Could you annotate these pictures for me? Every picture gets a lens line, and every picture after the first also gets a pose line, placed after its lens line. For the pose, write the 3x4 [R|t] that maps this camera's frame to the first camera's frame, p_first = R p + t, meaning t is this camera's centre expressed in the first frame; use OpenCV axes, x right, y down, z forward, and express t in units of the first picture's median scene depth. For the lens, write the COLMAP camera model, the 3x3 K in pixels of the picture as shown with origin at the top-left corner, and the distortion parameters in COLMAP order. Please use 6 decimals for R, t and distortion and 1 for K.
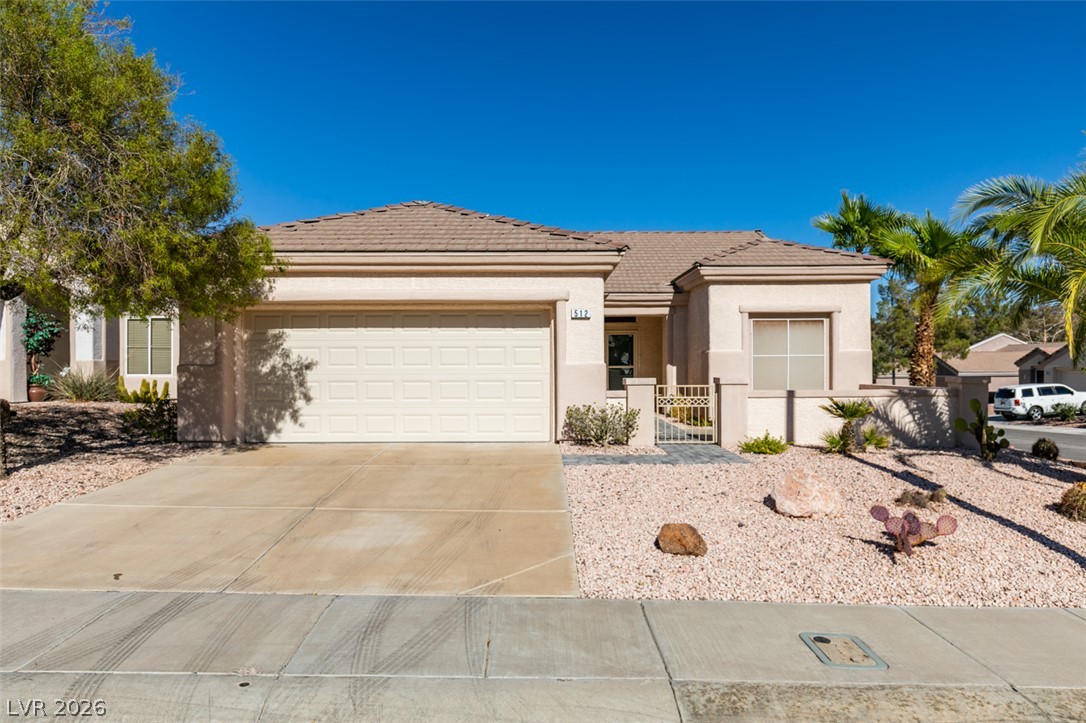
lens RADIAL K [[728.0, 0, 541.7], [0, 728.0, 361.7], [0, 0, 1]] dist [-0.007527, 0.000022]
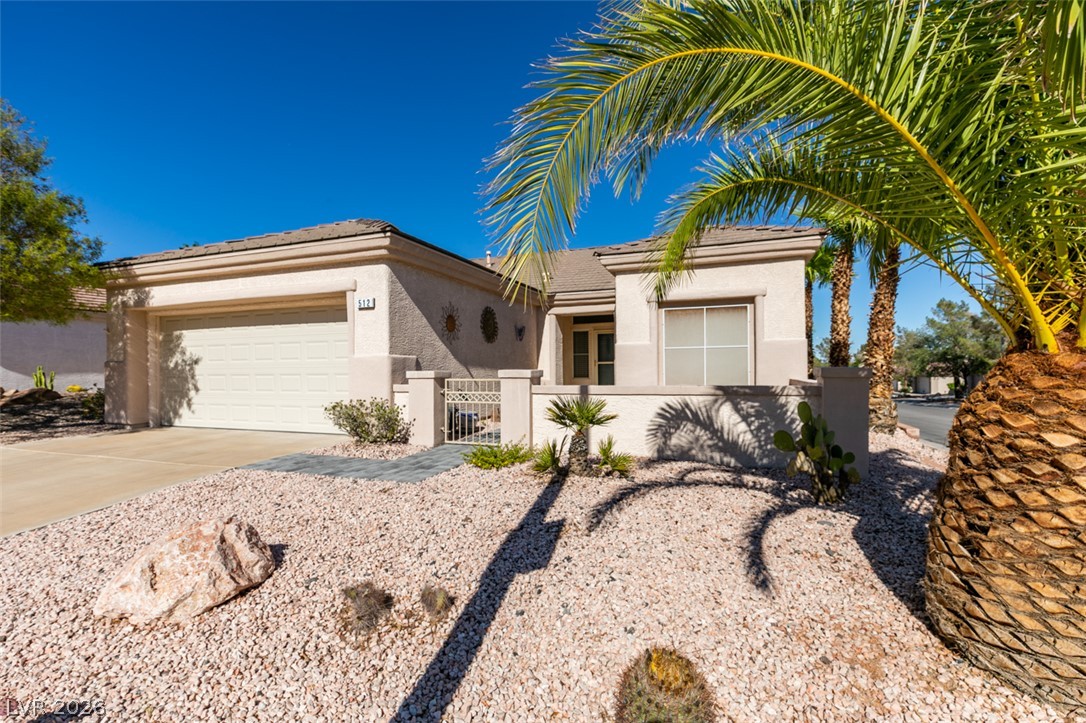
lens RADIAL K [[486.6, 0, 544.1], [0, 486.6, 363.0], [0, 0, 1]] dist [-0.001221, 0.000022]
pose [[0.932128, -0.008614, -0.362026, 0.484240], [0.007767, 0.999963, -0.003795, 0.015575], [0.362045, 0.000725, 0.932160, 0.474304]]
